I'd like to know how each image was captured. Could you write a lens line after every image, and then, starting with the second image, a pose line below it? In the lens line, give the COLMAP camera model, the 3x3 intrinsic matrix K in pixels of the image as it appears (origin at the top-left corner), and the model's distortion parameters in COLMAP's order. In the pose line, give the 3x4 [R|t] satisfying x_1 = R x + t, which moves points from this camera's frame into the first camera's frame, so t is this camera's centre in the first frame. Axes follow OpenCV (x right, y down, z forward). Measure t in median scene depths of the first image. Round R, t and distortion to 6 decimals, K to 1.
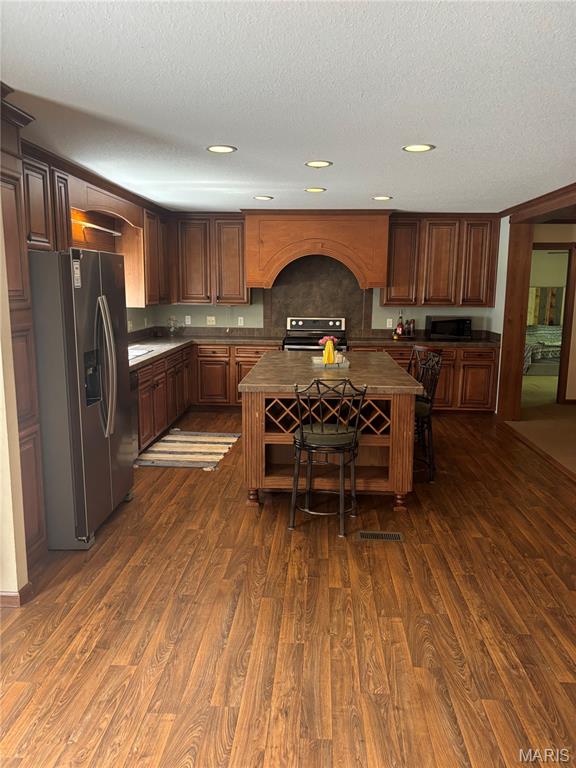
lens RADIAL K [[580.2, 0, 289.1], [0, 580.2, 383.7], [0, 0, 1]] dist [0.063205, -0.069835]
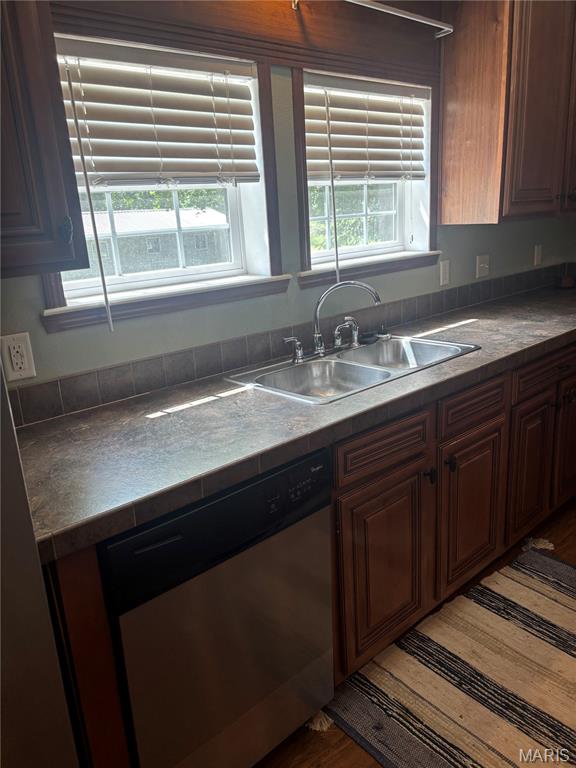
lens RADIAL K [[580.2, 0, 284.1], [0, 580.2, 382.3], [0, 0, 1]] dist [0.063205, -0.069835]
pose [[0.708134, 0.151025, -0.689738, -0.058107], [-0.053412, 0.985516, 0.160952, -0.075127], [0.704055, -0.077135, 0.705944, 0.565450]]
